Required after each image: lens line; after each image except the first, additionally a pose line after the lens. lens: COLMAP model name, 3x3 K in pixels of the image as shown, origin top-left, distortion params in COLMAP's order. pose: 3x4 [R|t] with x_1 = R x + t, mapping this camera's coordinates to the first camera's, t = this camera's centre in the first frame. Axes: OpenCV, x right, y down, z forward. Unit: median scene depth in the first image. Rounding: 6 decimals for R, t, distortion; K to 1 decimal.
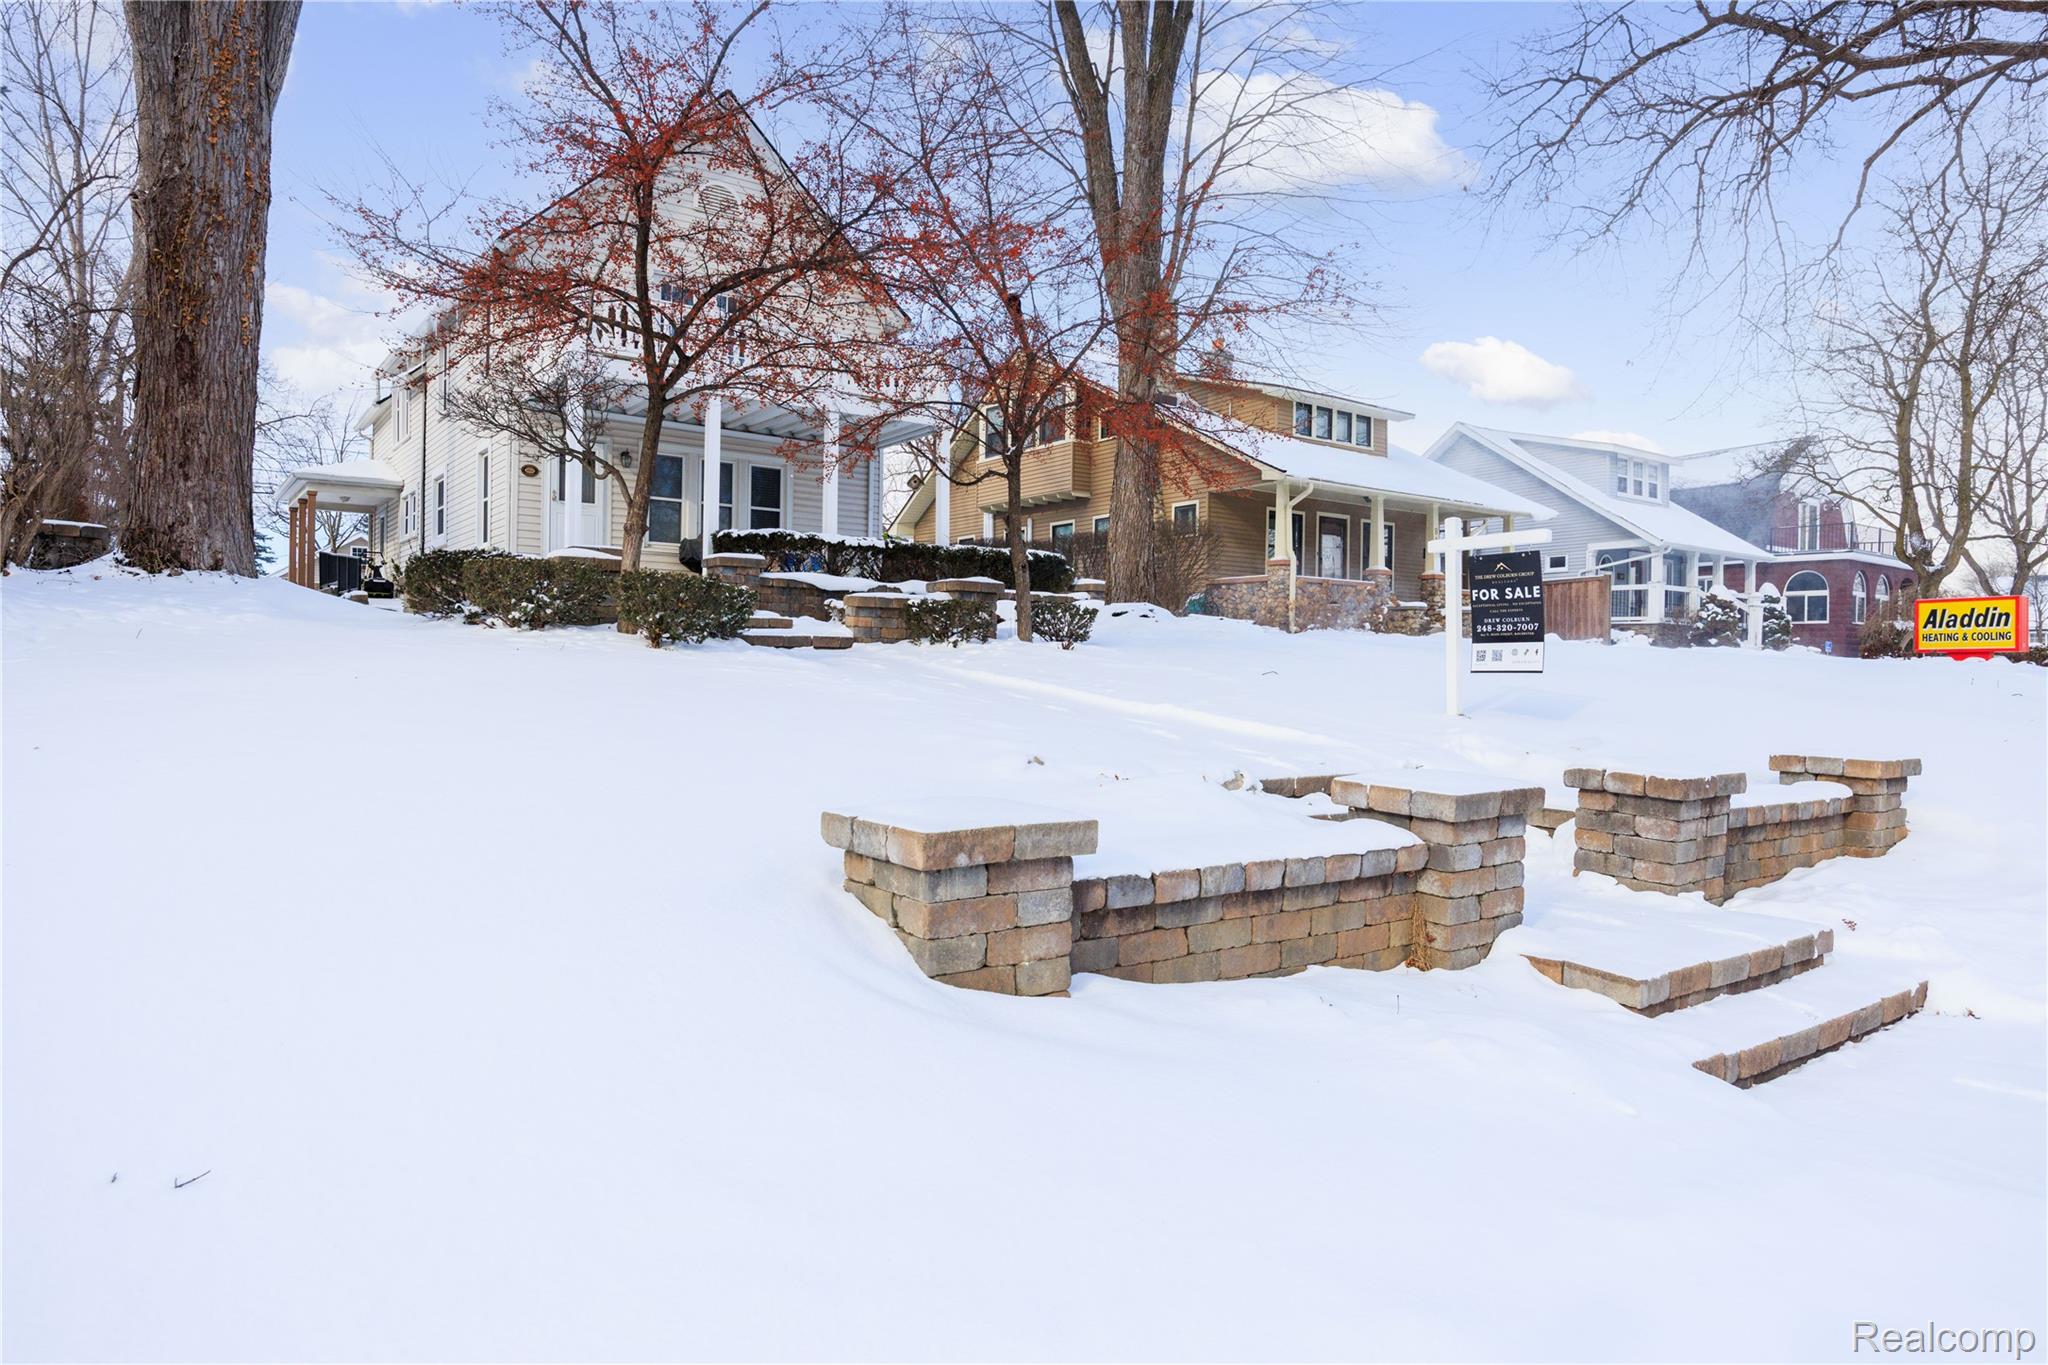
lens RADIAL K [[1284.0, 0, 1024.0], [0, 1284.0, 682.5], [0, 0, 1]] dist [0.000017, 0.000073]
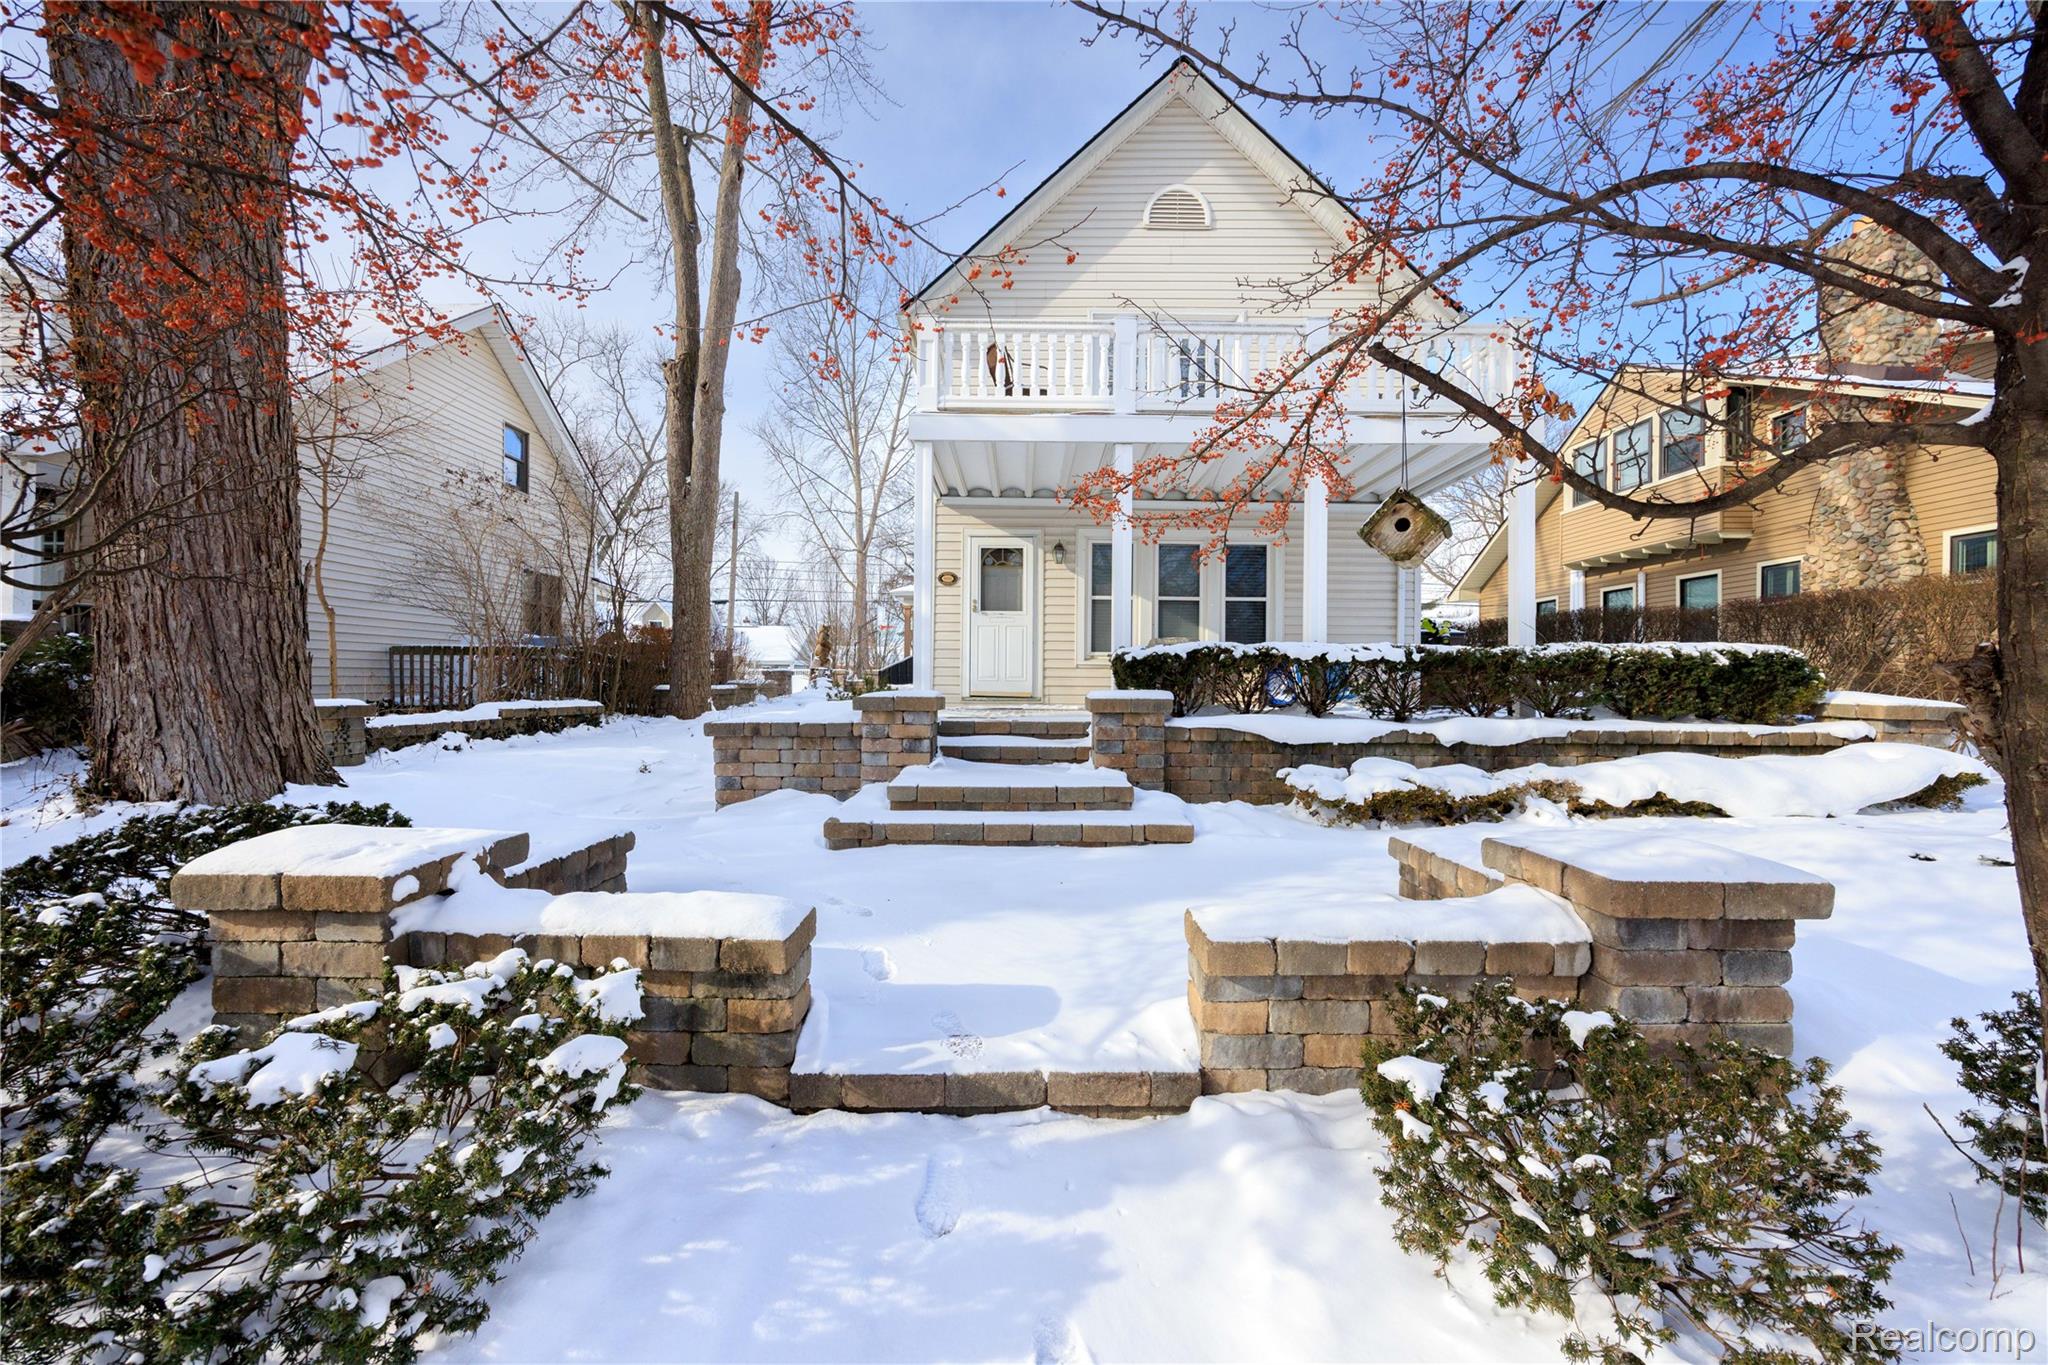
lens RADIAL K [[778.0, 0, 1024.0], [0, 778.0, 682.5], [0, 0, 1]] dist [-0.001616, -0.000157]
pose [[0.812947, -0.008960, -0.582268, -0.044289], [0.005092, 0.999953, -0.008279, -0.091850], [0.582315, 0.003765, 0.812954, 0.611642]]
